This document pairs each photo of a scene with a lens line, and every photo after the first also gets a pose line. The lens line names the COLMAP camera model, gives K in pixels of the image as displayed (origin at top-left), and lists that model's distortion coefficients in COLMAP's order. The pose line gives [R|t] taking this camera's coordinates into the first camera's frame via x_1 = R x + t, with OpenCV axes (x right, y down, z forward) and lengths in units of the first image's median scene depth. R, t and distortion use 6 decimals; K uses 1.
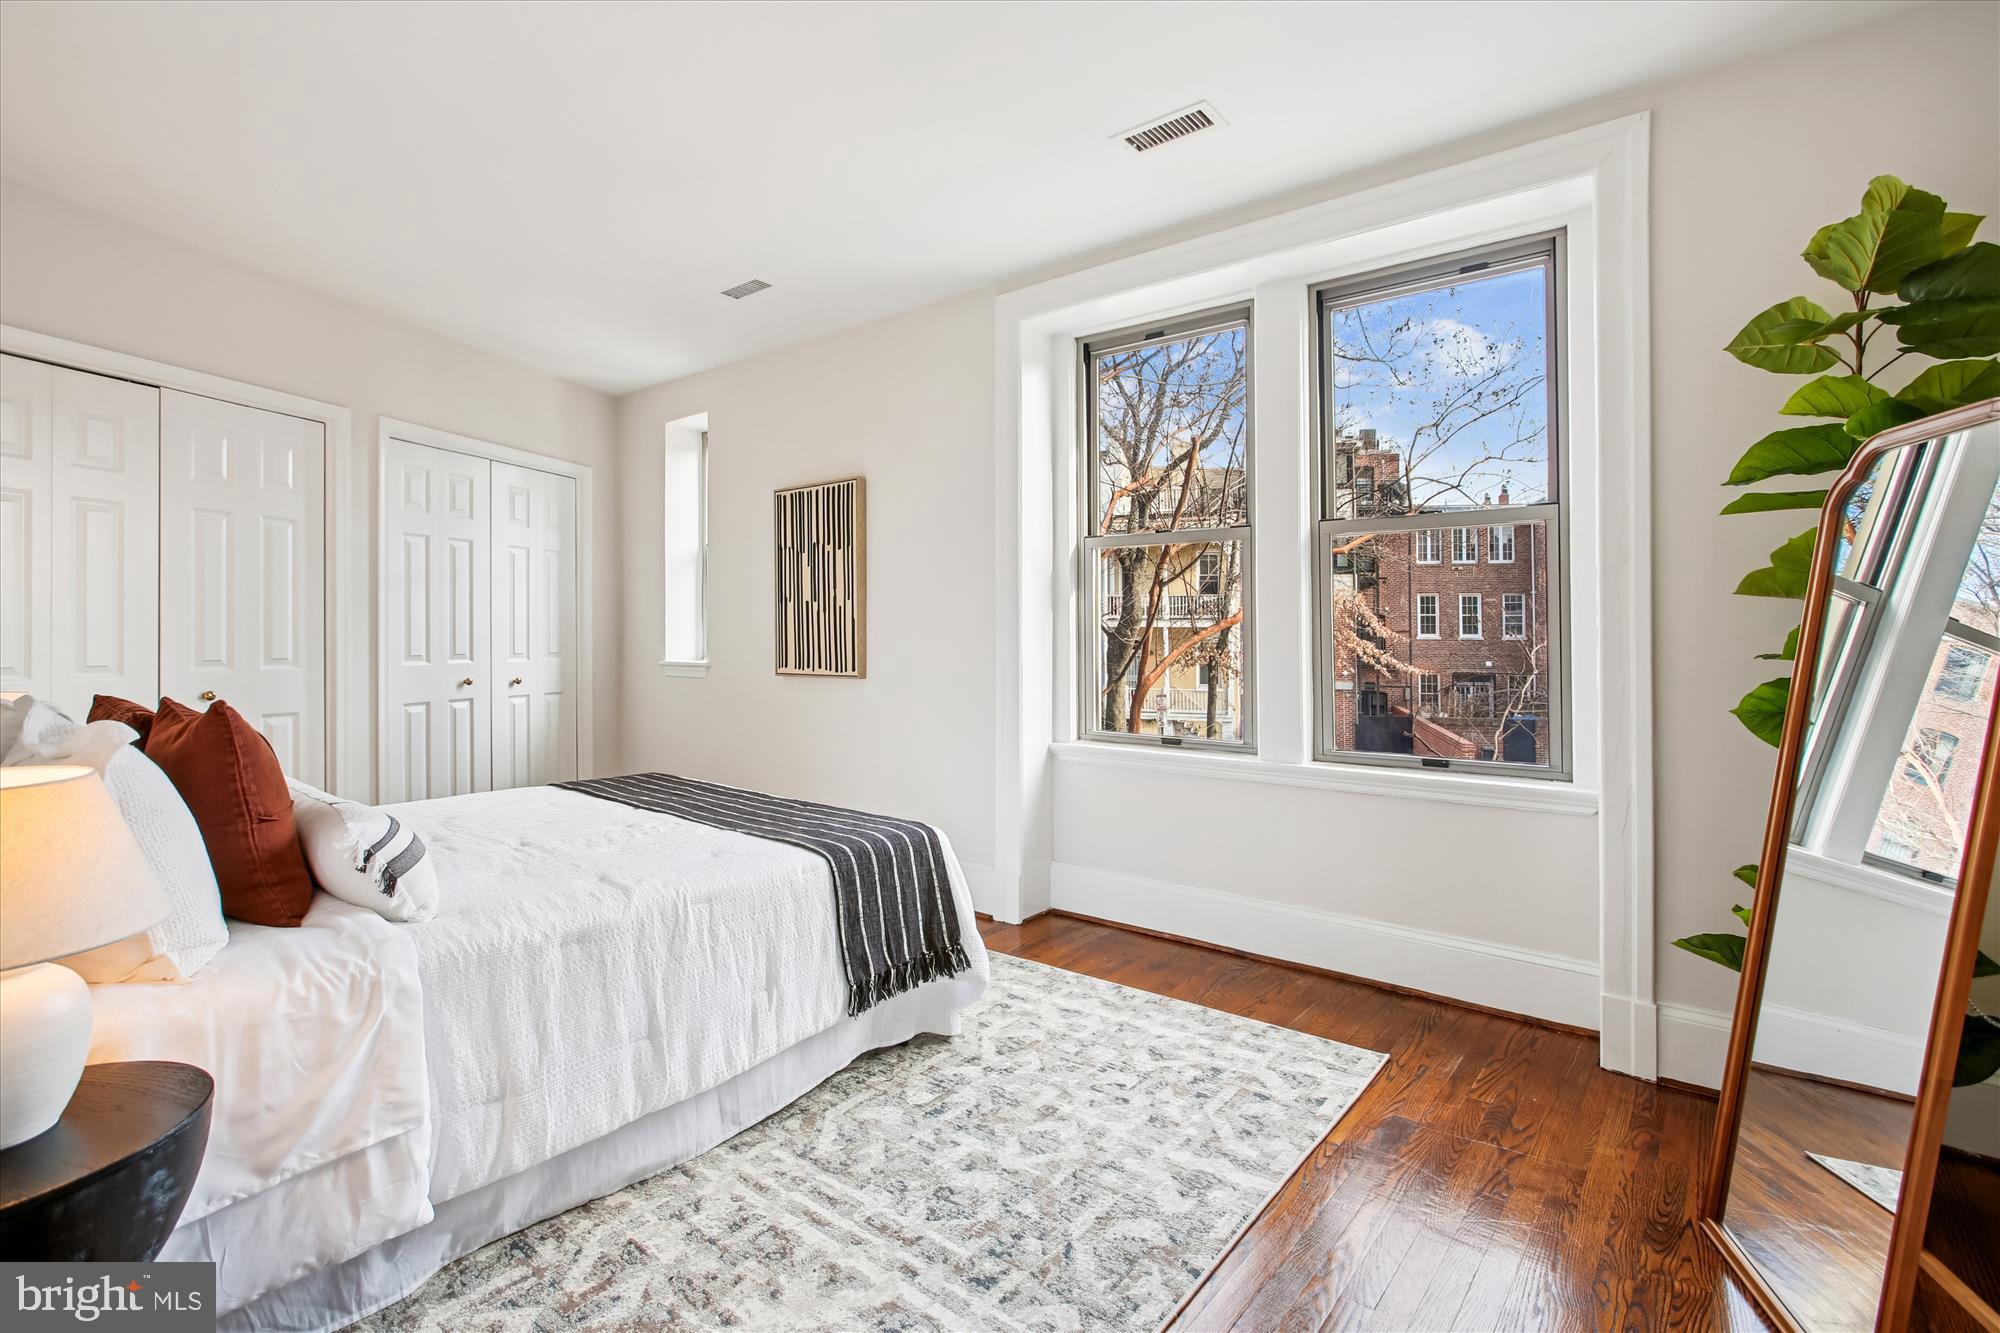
lens RADIAL K [[973.7, 0, 995.1], [0, 973.7, 639.0], [0, 0, 1]] dist [-0.044503, 0.023849]
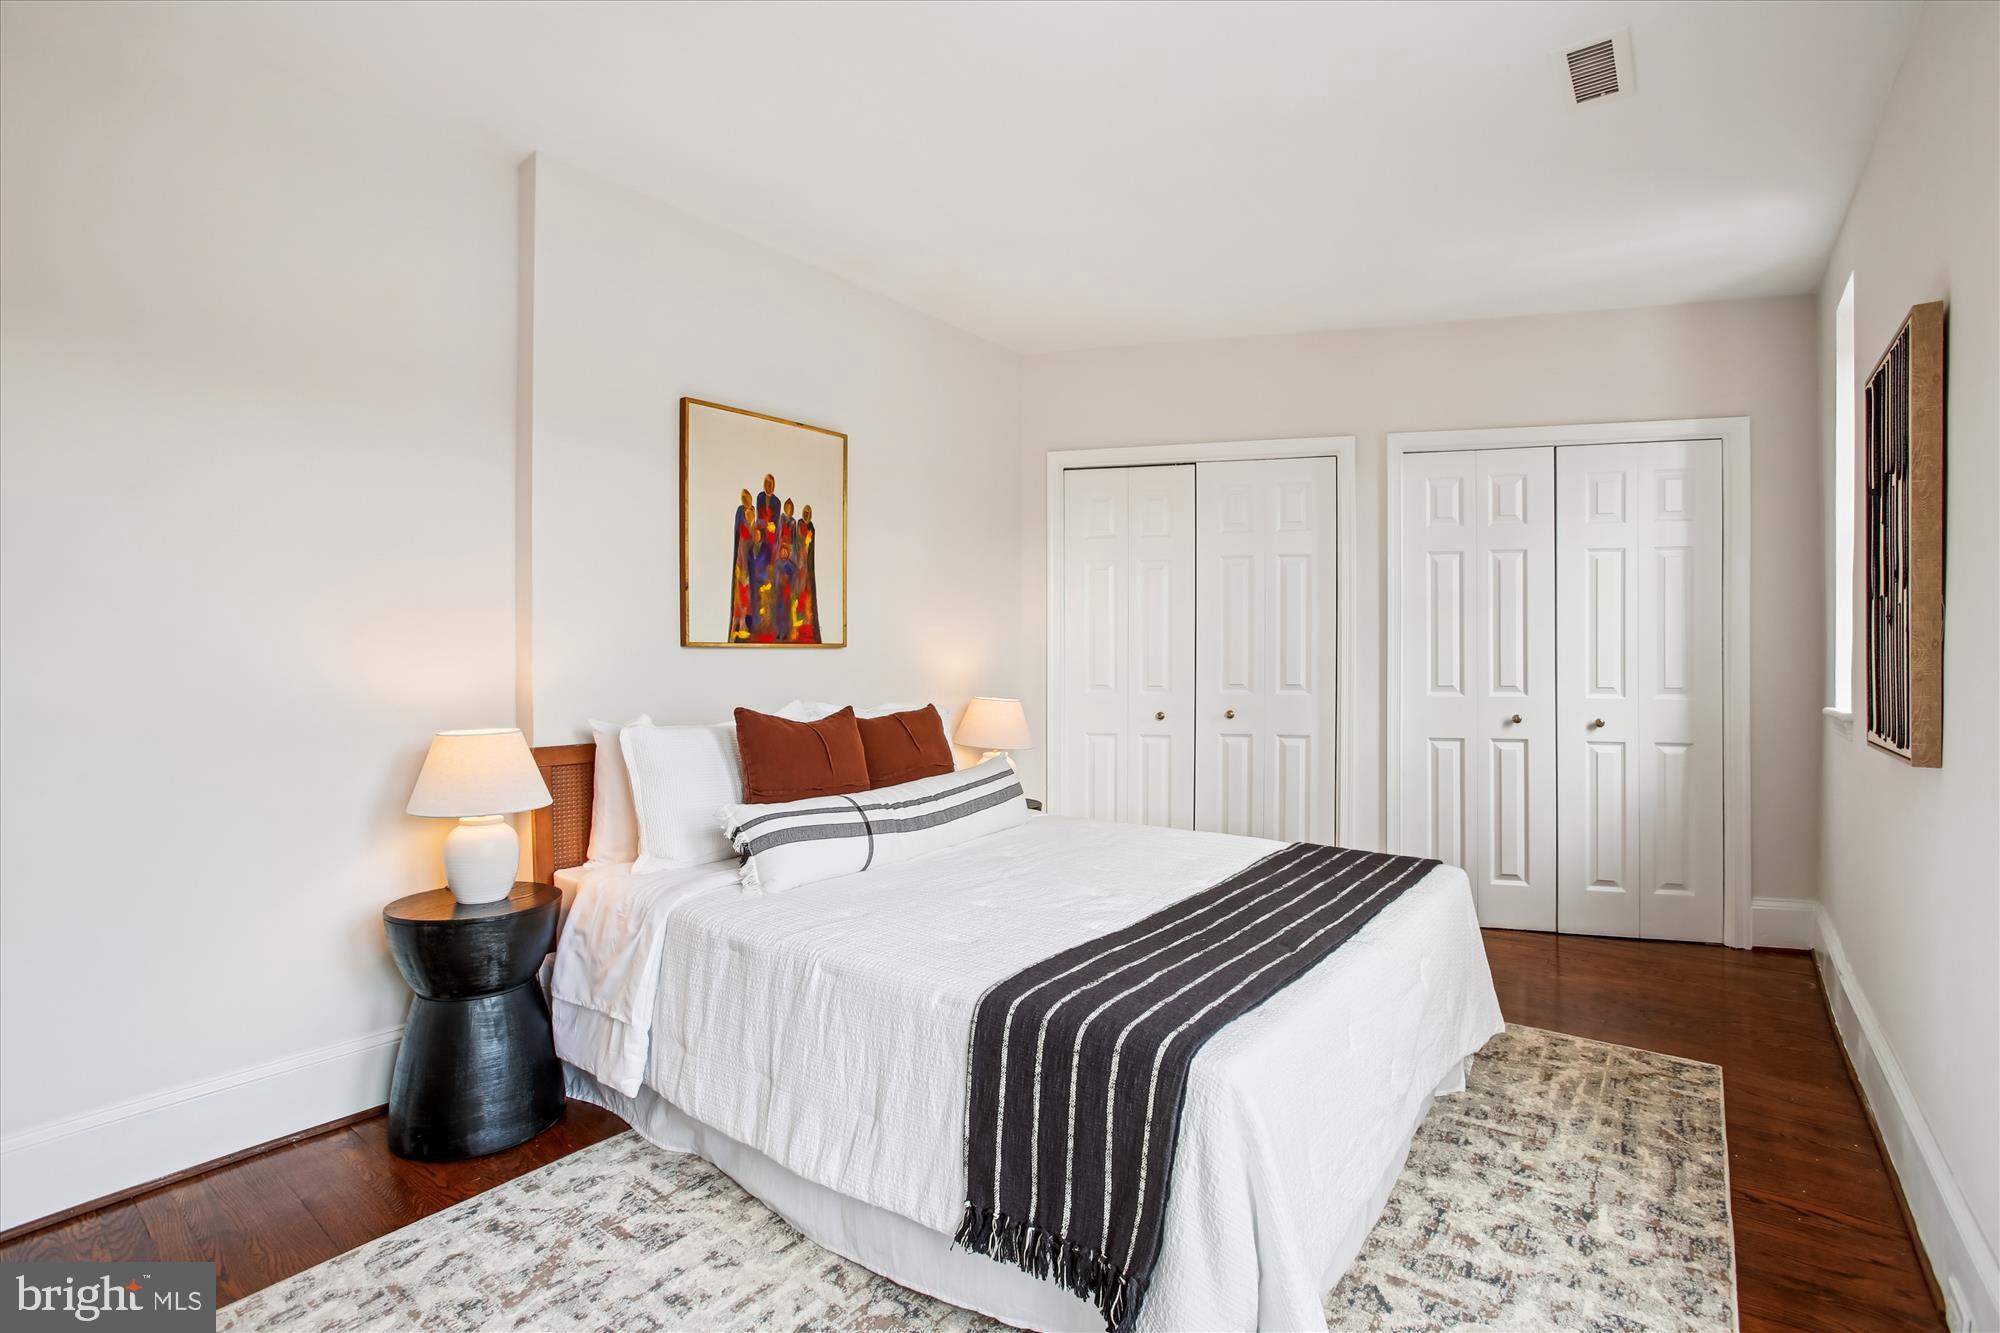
lens RADIAL K [[981.0, 0, 1109.7], [0, 981.0, 679.2], [0, 0, 1]] dist [-0.056270, 0.024864]
pose [[0.004970, 0.019853, -0.999791, 0.357780], [-0.003526, 0.999797, 0.019836, -0.007135], [0.999981, 0.003426, 0.005039, 0.776250]]
